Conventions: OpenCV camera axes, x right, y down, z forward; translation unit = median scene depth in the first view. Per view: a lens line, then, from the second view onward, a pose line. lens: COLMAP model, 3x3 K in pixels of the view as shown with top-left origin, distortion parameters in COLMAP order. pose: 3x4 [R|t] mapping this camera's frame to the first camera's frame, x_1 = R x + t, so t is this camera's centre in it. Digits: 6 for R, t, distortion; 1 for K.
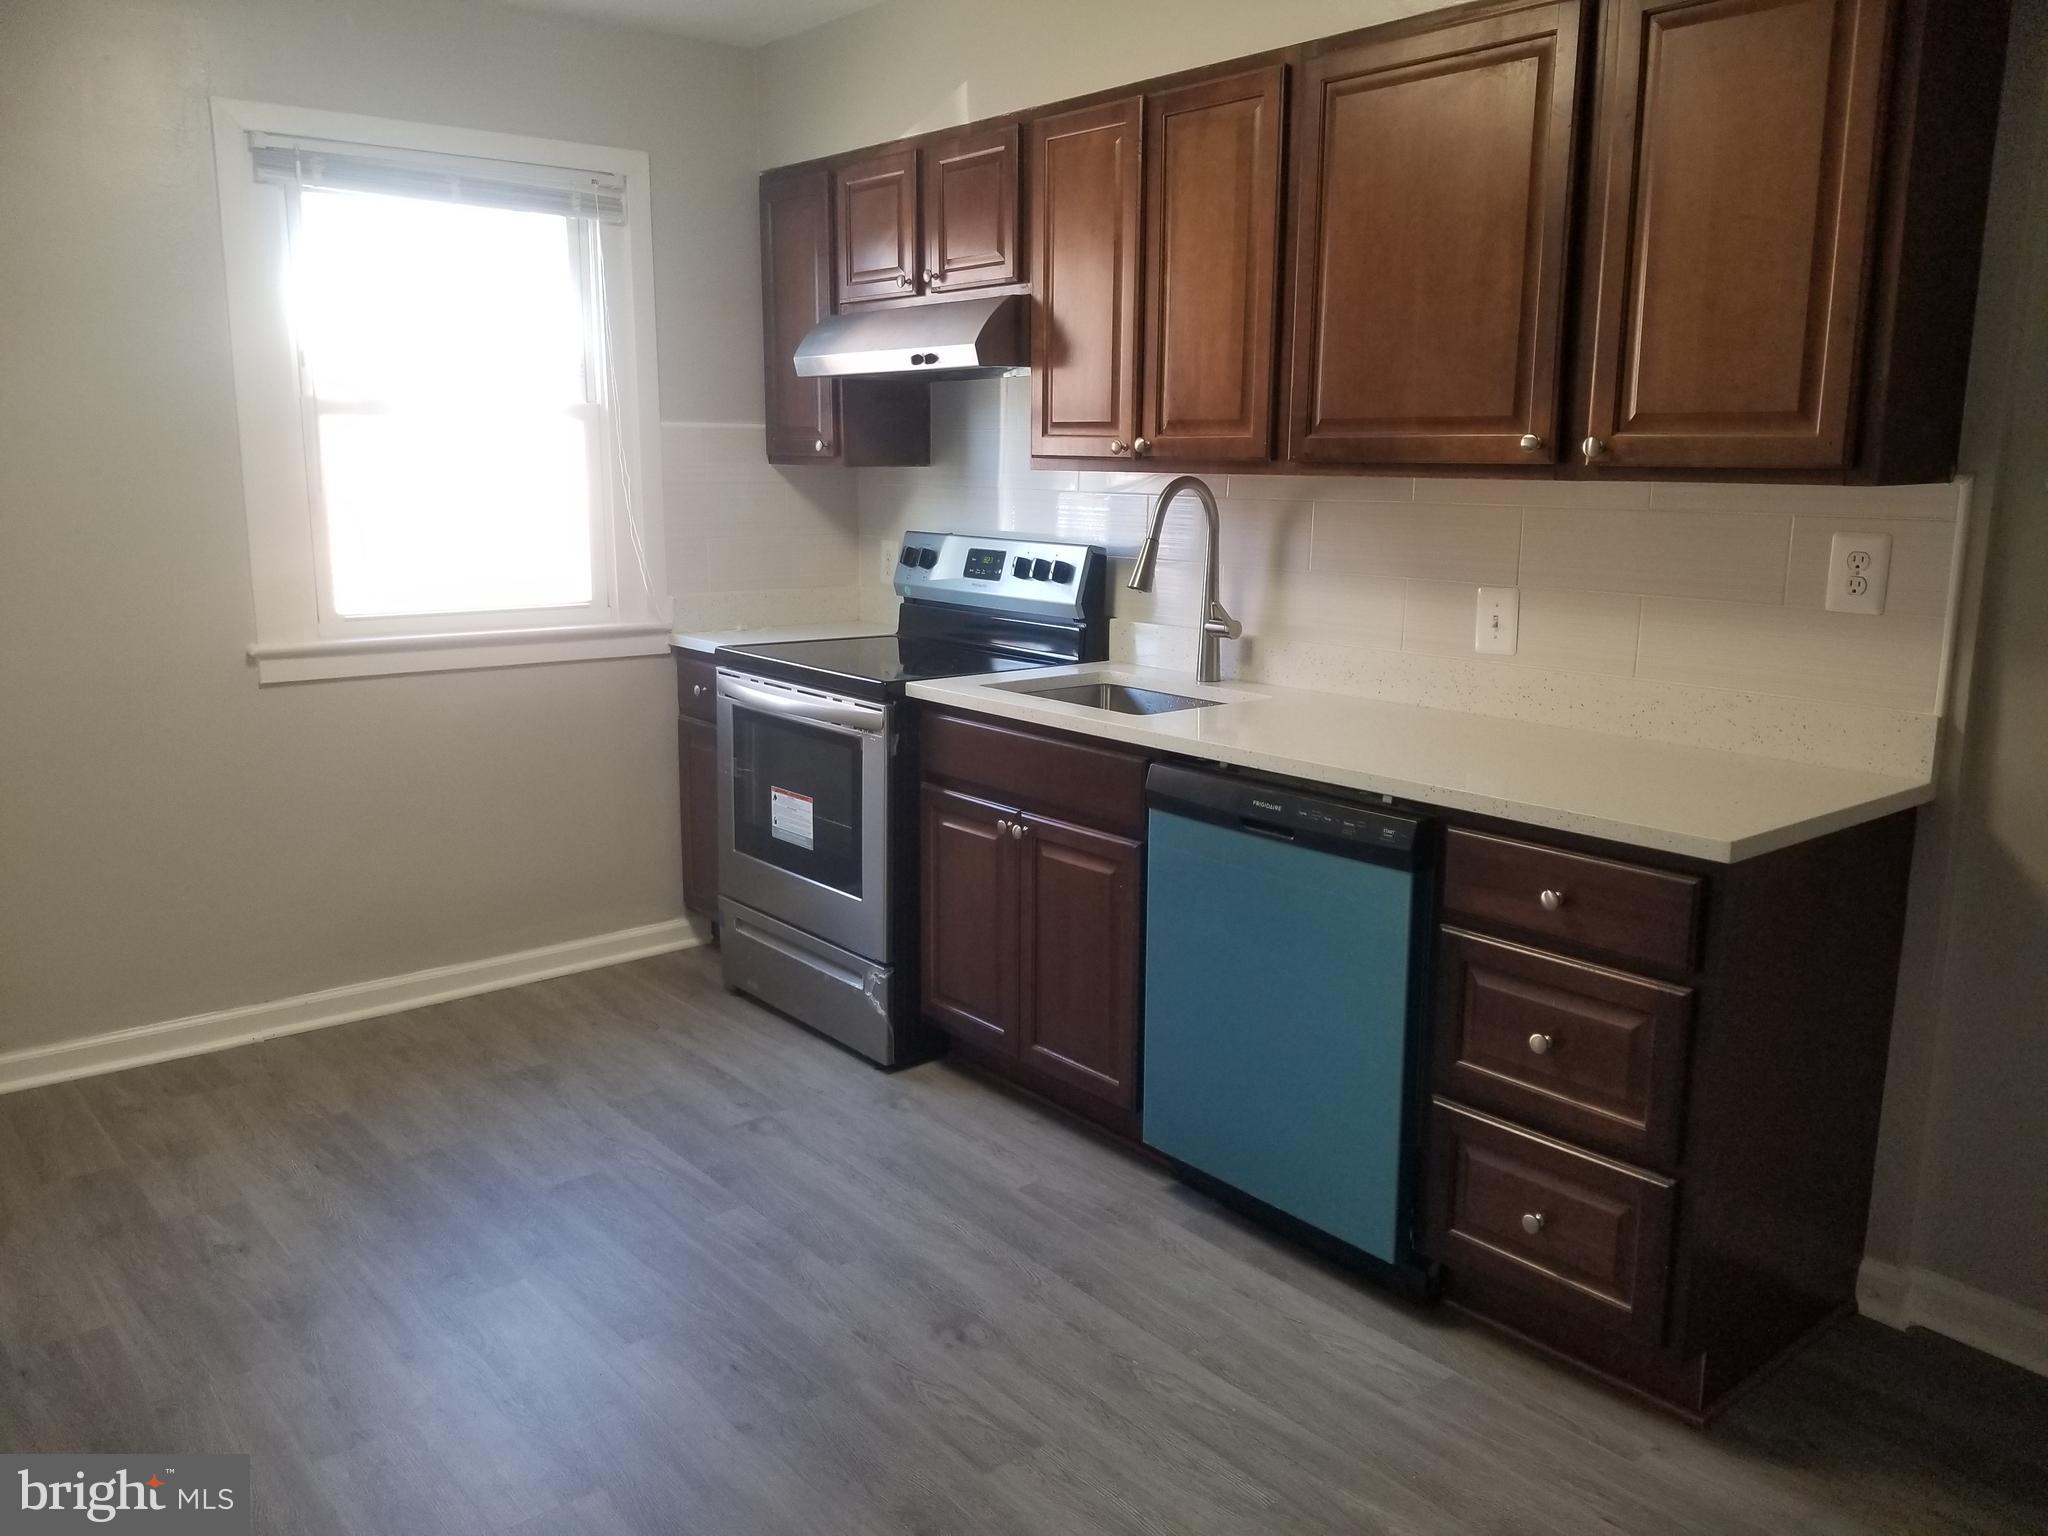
lens RADIAL K [[1597.5, 0, 1015.5], [0, 1597.5, 730.7], [0, 0, 1]] dist [0.117366, -0.212694]
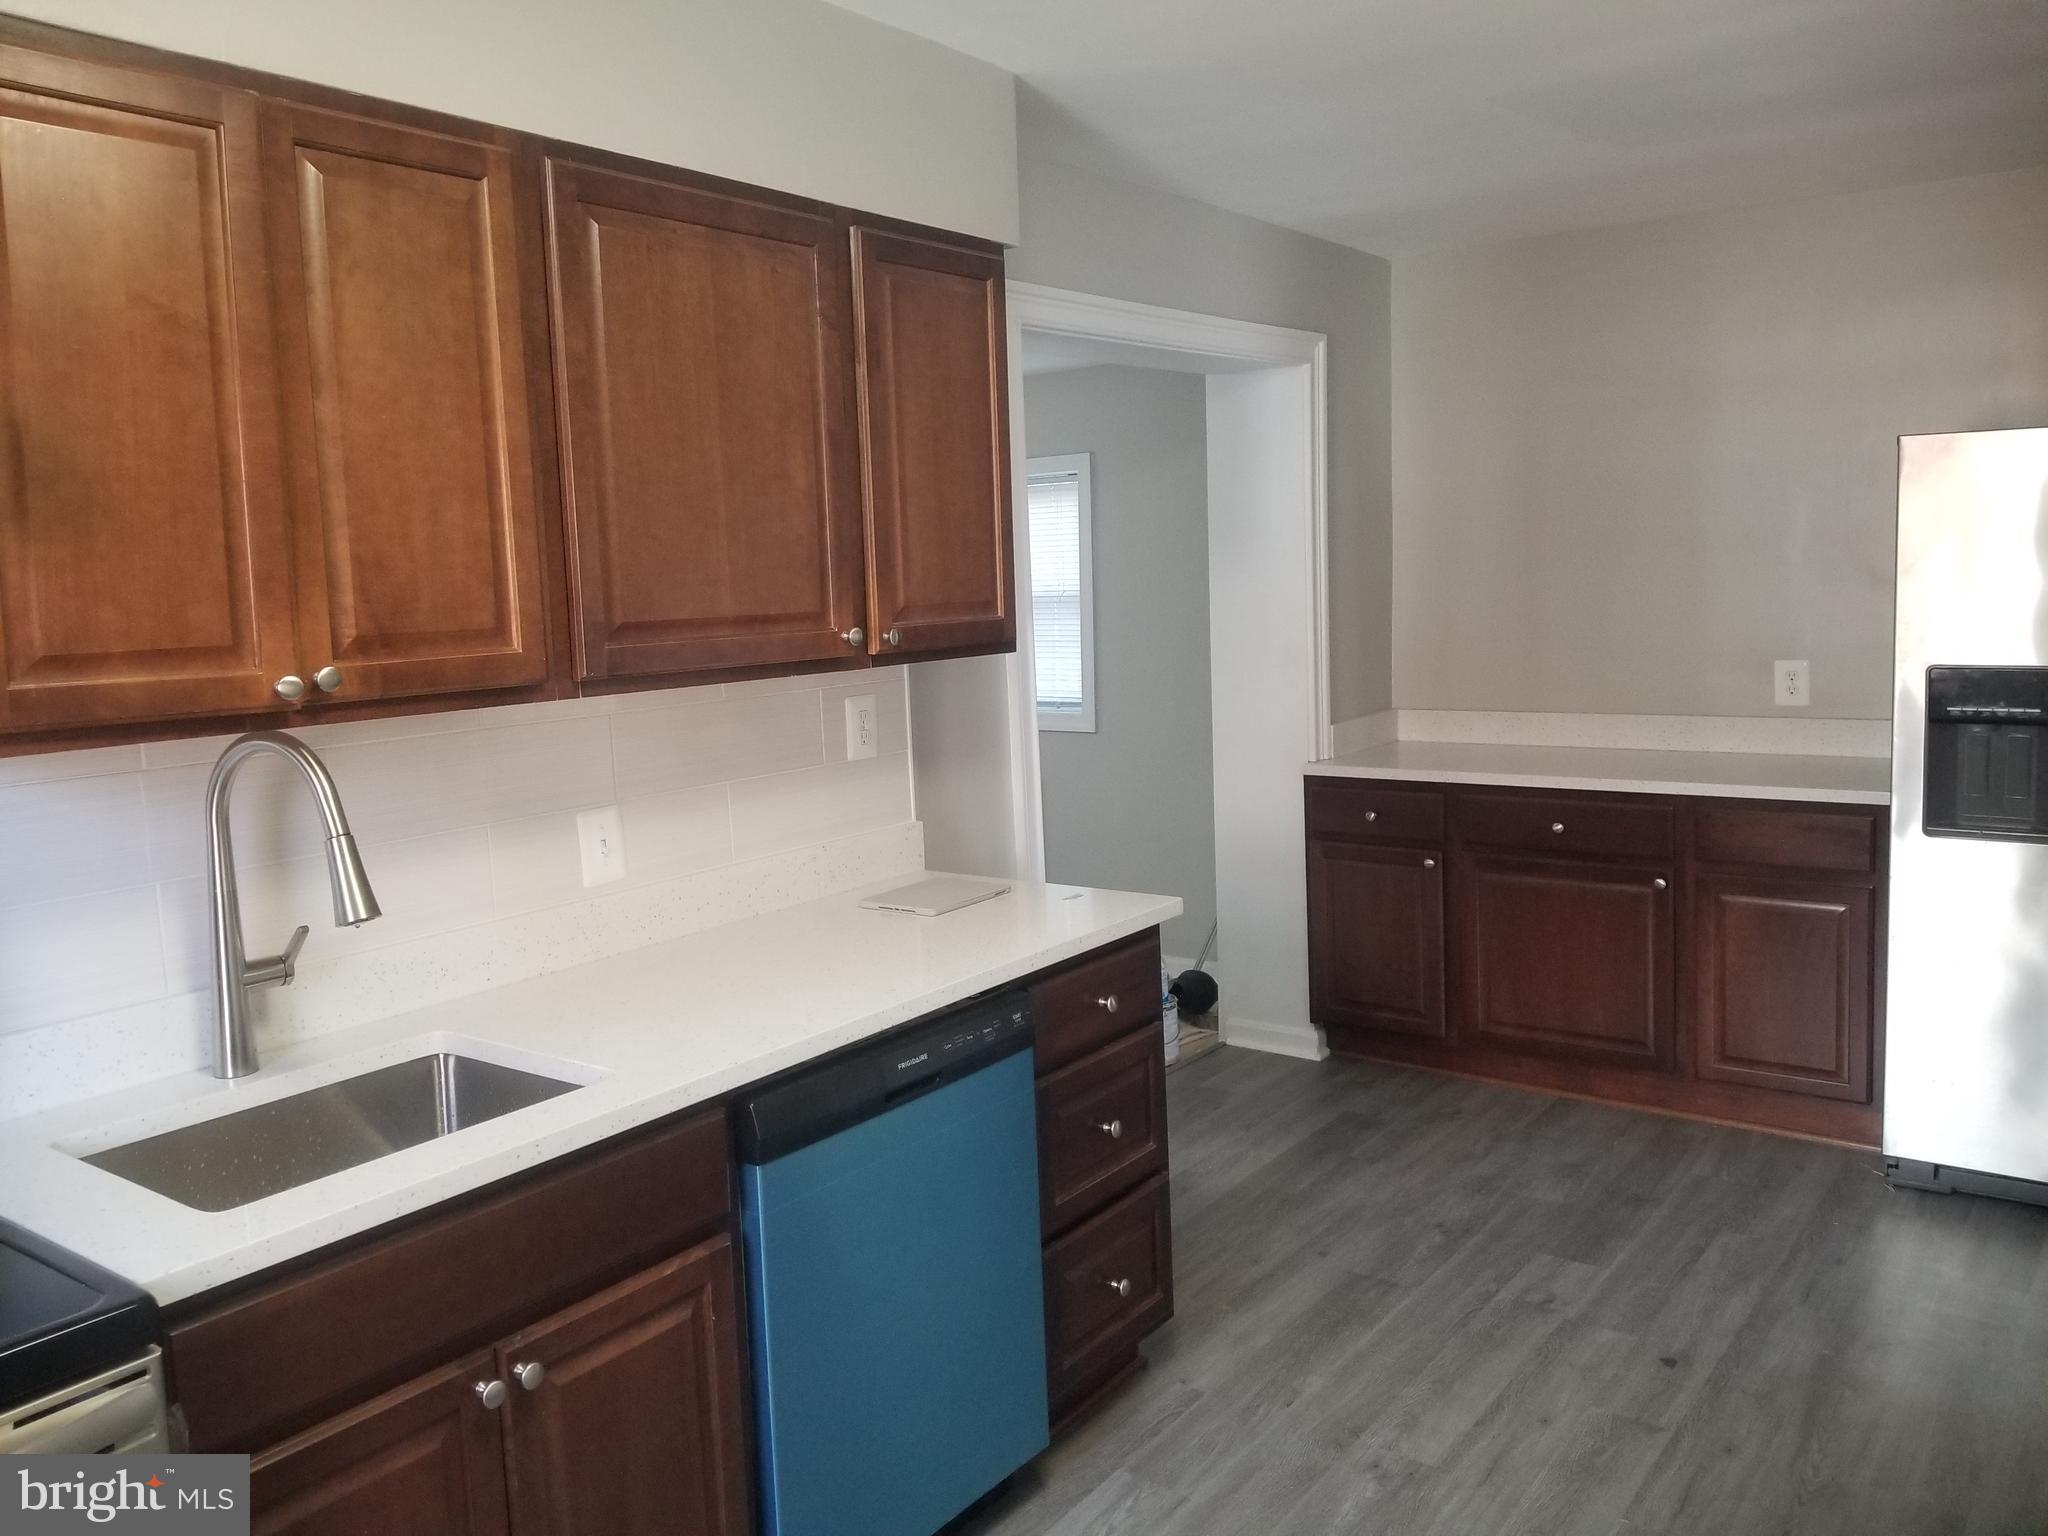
lens RADIAL K [[1597.5, 0, 1015.5], [0, 1597.5, 730.7], [0, 0, 1]] dist [0.117366, -0.212694]
pose [[-0.210170, -0.097428, 0.972798, -0.511323], [0.210709, 0.967124, 0.142383, -0.178465], [-0.954689, 0.234902, -0.182731, 0.811398]]
